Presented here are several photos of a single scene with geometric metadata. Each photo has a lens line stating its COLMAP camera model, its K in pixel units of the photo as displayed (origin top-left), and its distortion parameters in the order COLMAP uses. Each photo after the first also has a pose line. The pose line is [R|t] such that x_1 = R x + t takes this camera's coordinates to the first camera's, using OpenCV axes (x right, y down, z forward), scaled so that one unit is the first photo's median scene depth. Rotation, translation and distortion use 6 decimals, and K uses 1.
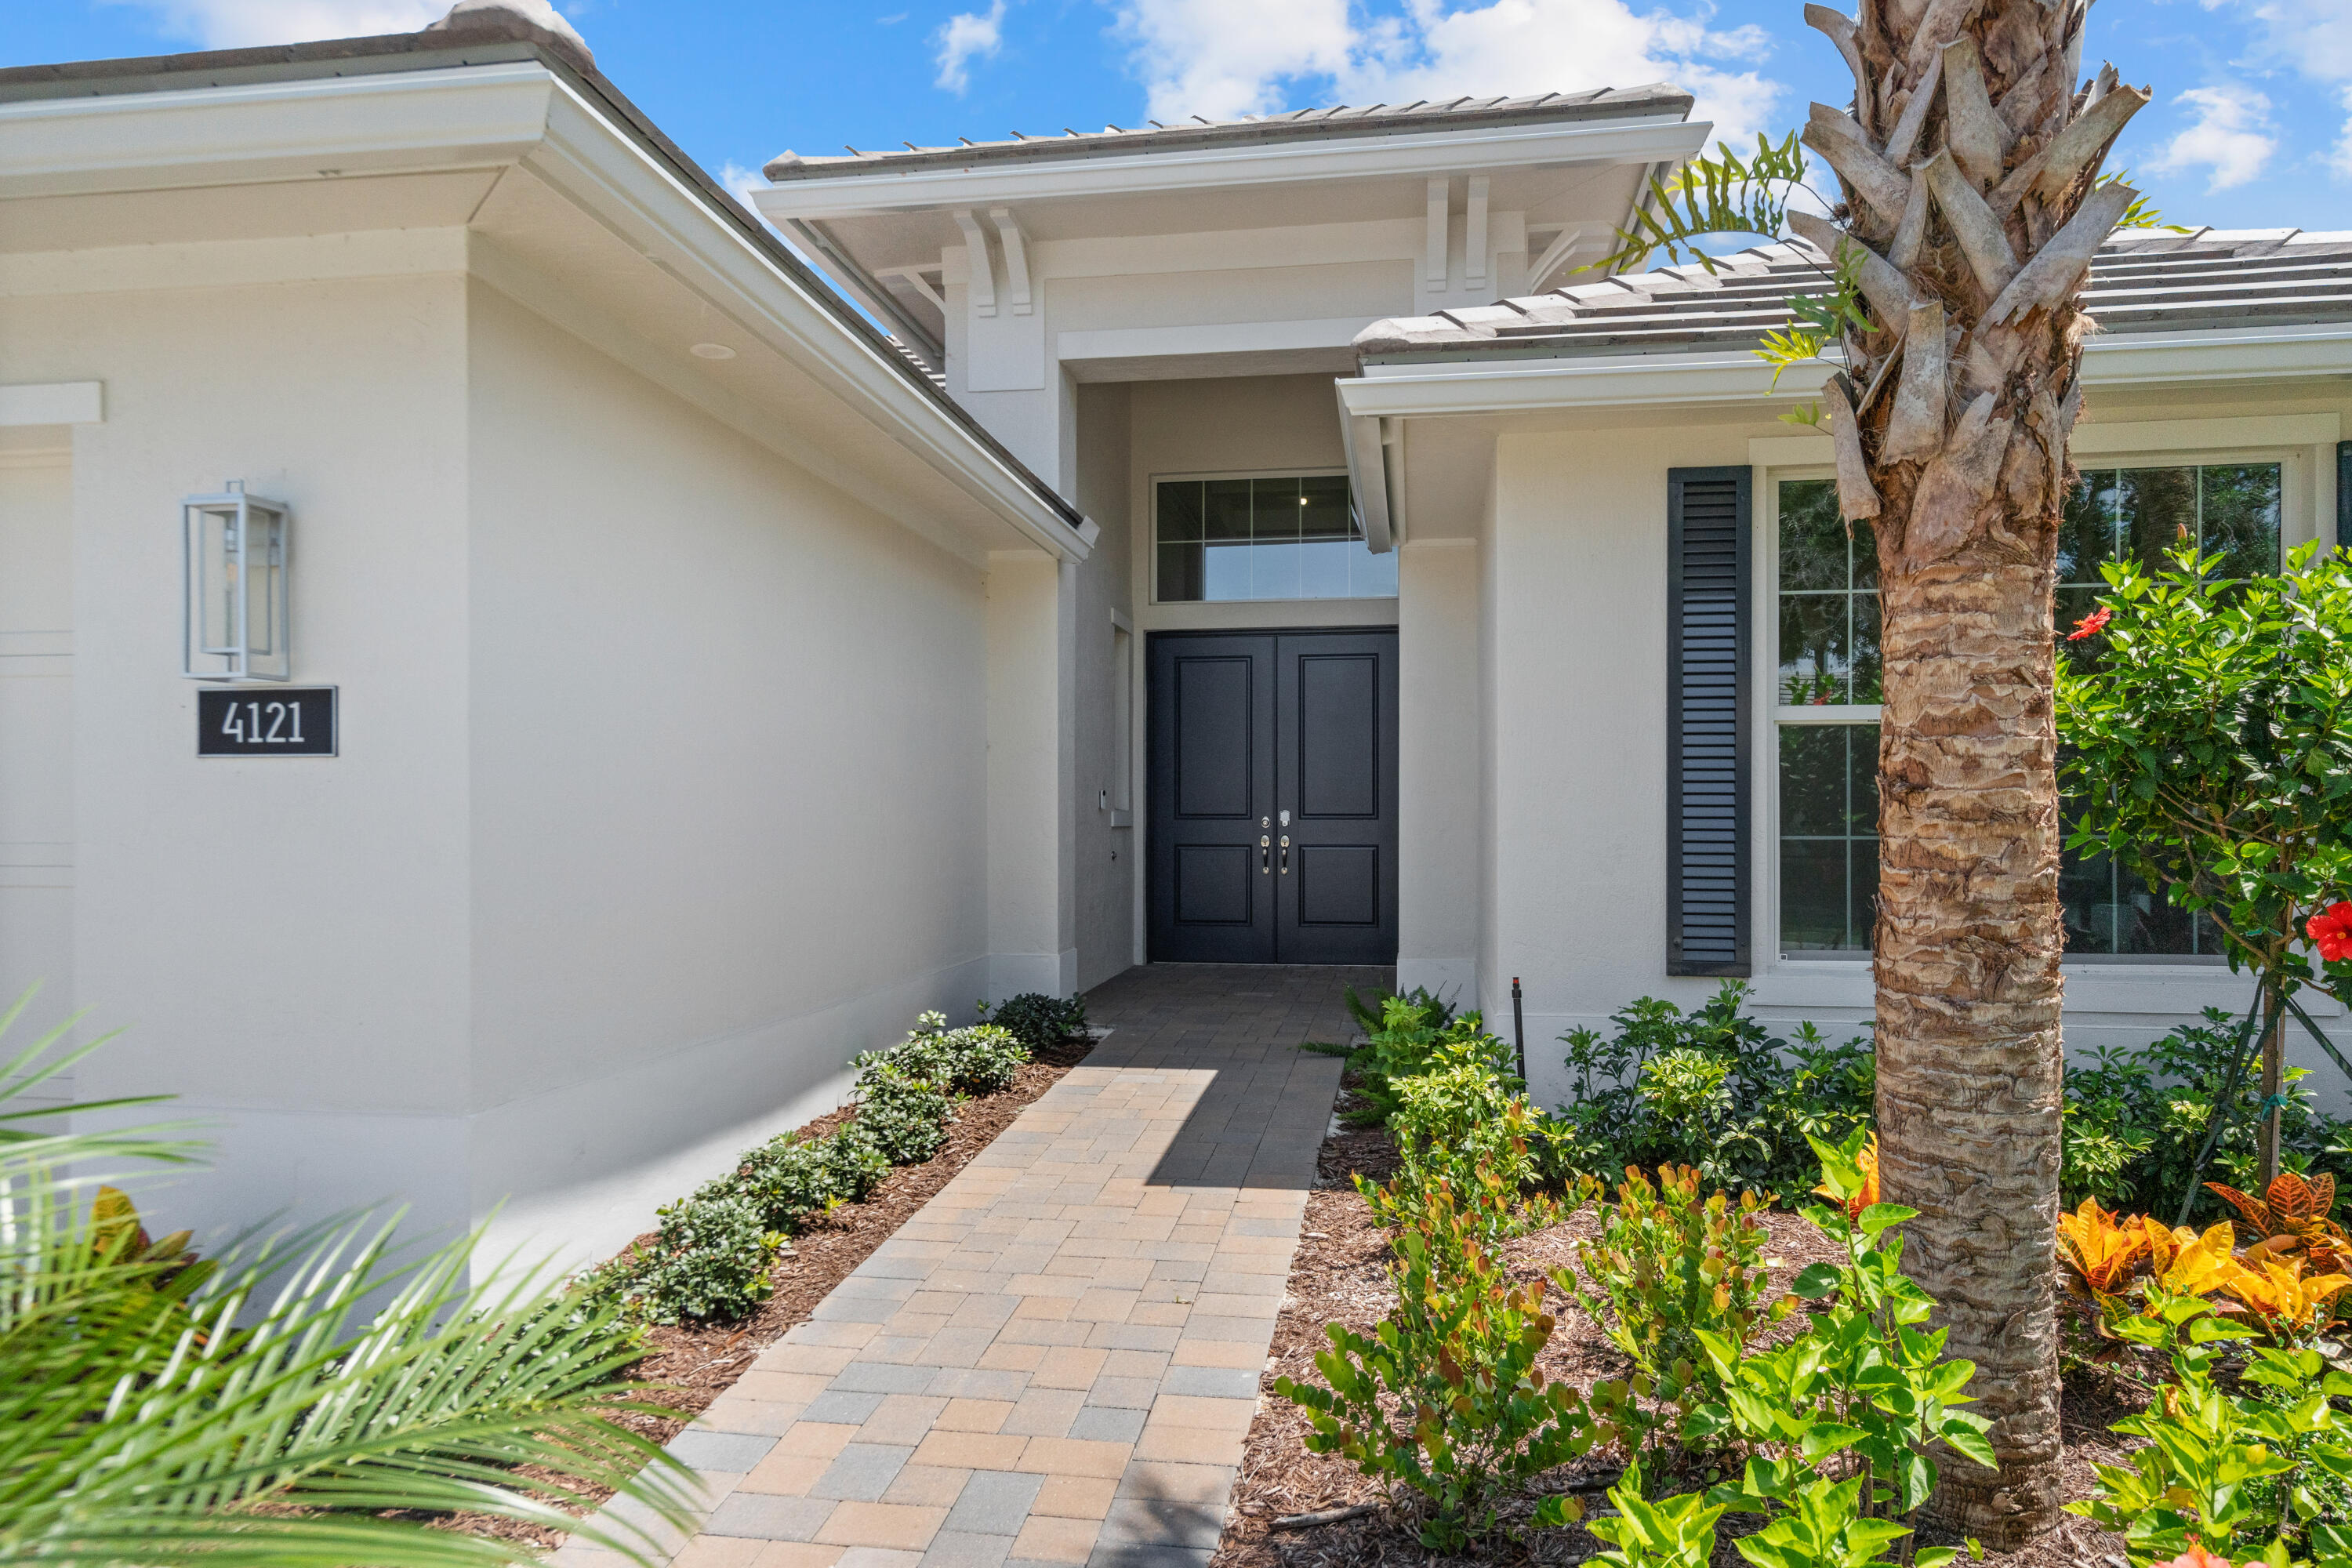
lens RADIAL K [[1491.4, 0, 1189.9], [0, 1491.4, 818.0], [0, 0, 1]] dist [0.008944, -0.002803]
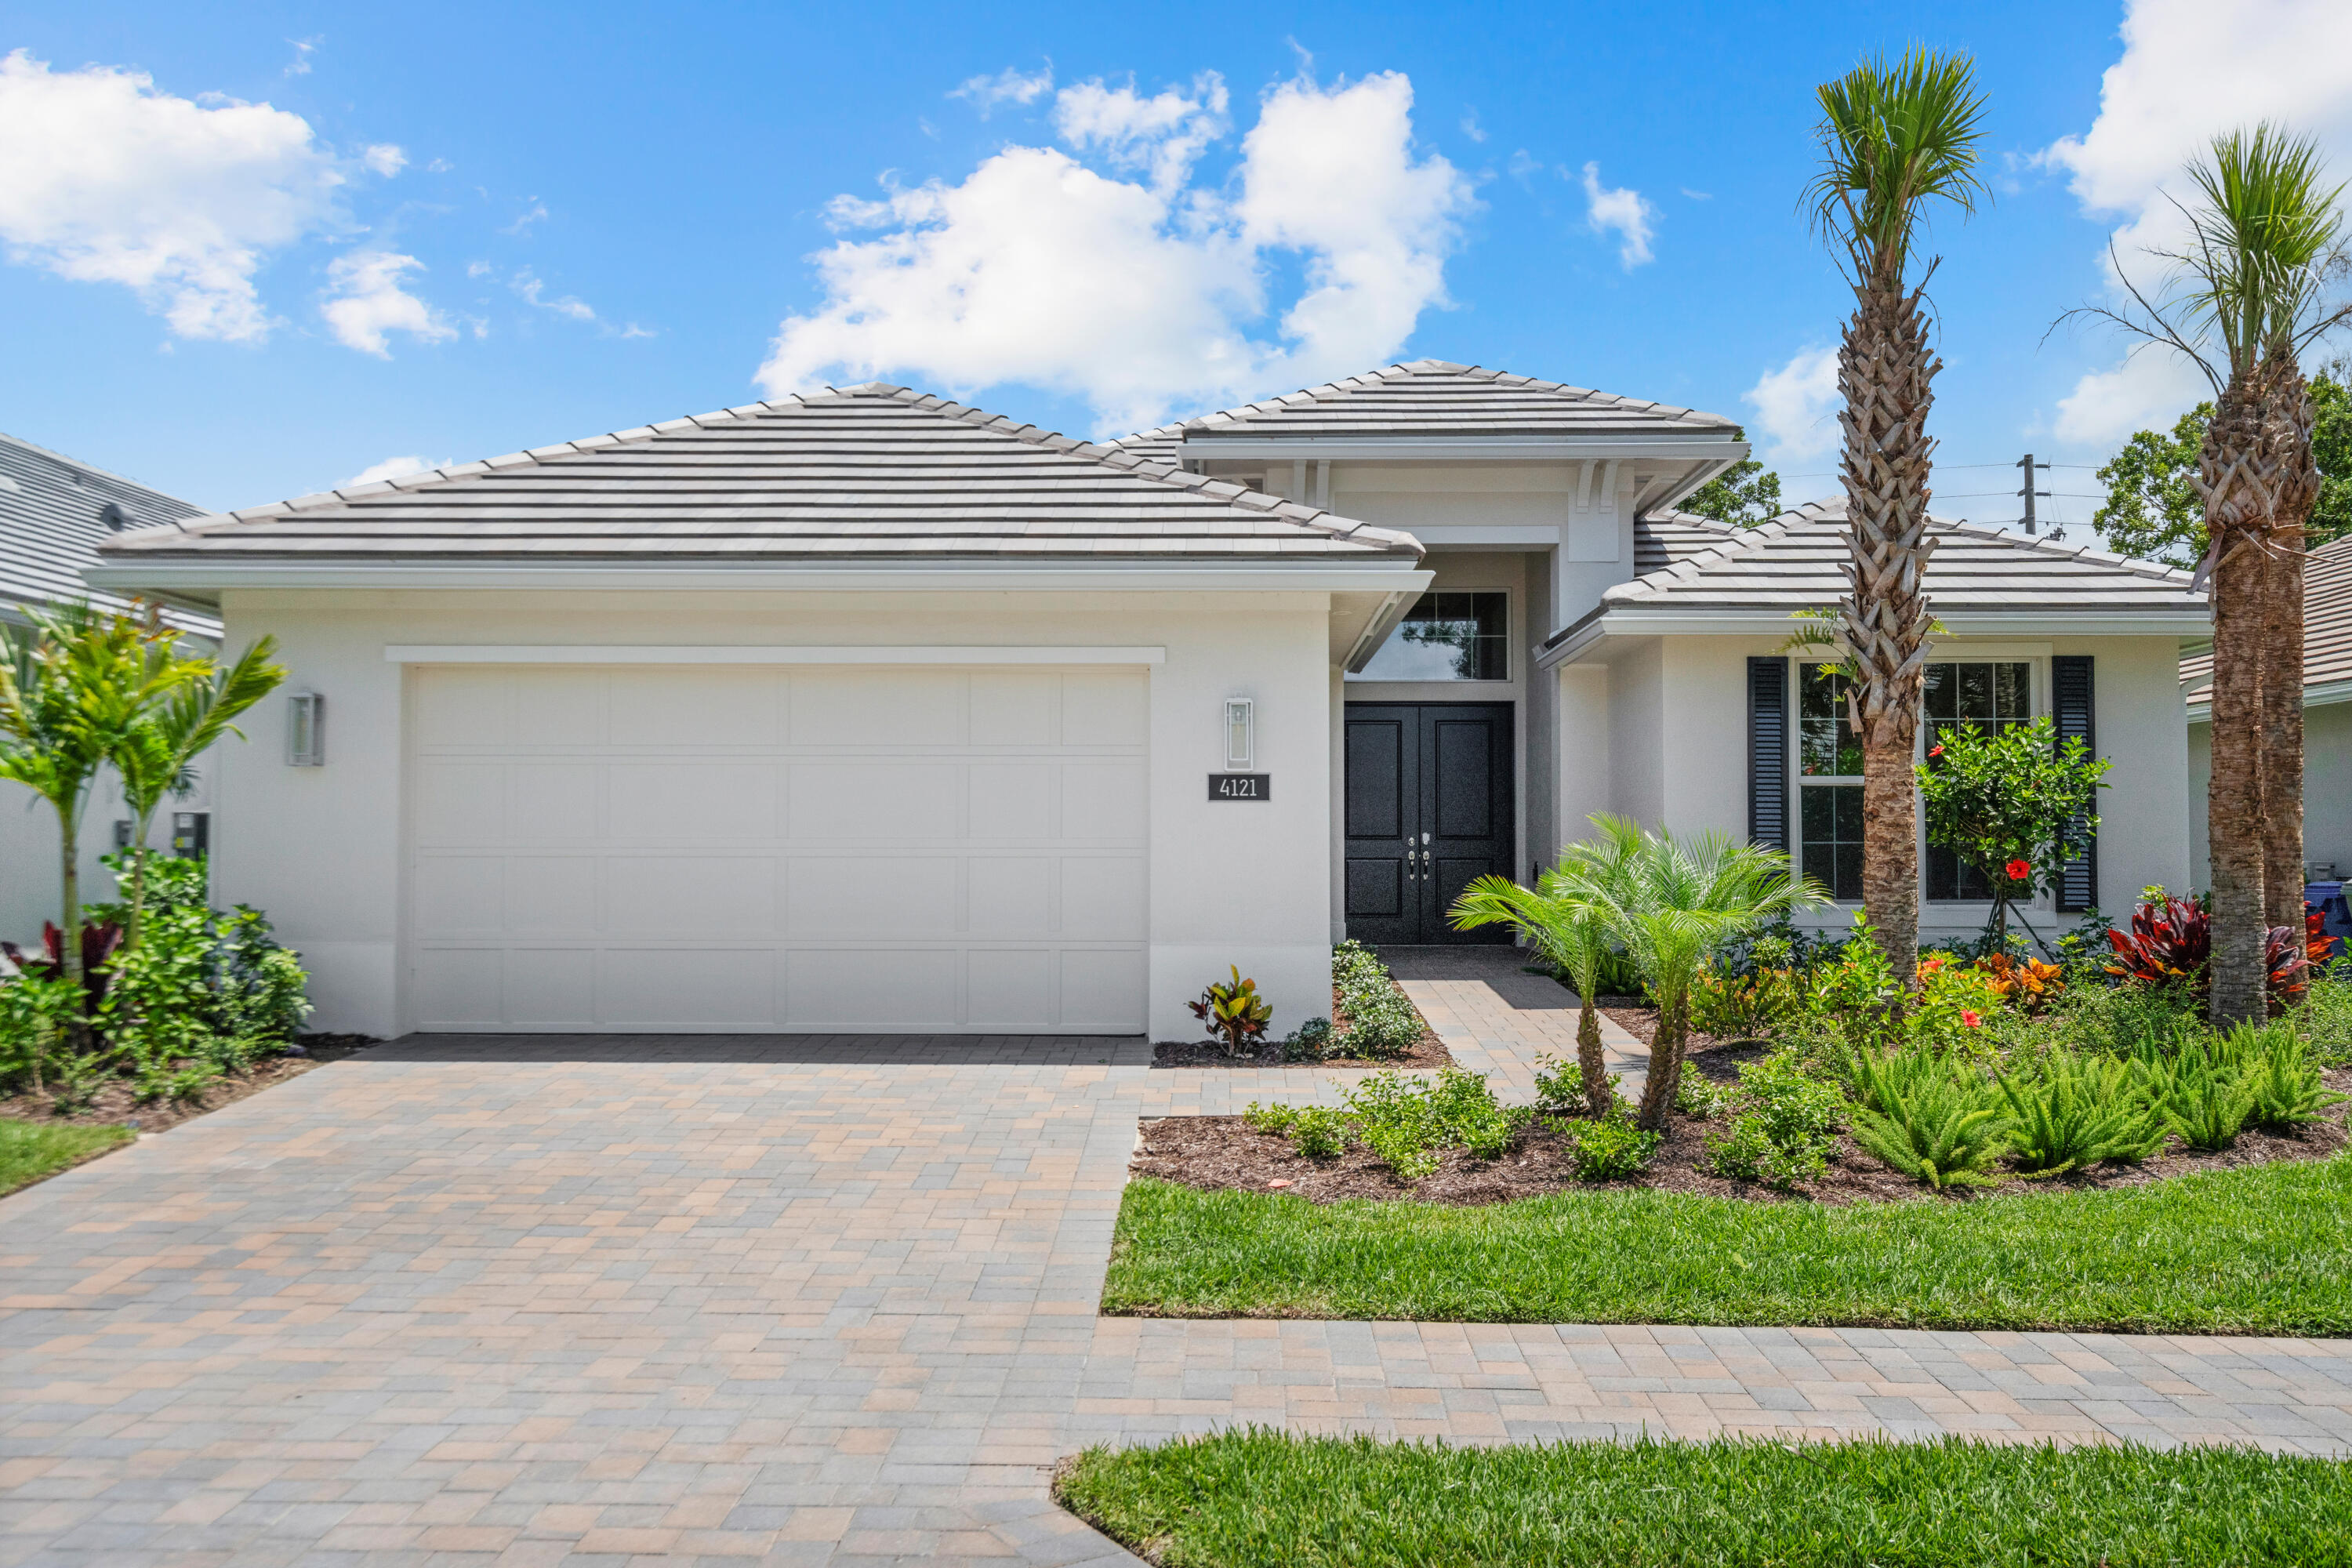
lens RADIAL K [[1973.4, 0, 1174.8], [0, 1973.4, 786.4], [0, 0, 1]] dist [0.013030, -0.015271]
pose [[0.991368, 0.006616, 0.130938, -1.218501], [-0.001881, 0.999341, -0.036254, 0.055669], [-0.131091, 0.035695, 0.990727, -2.348890]]
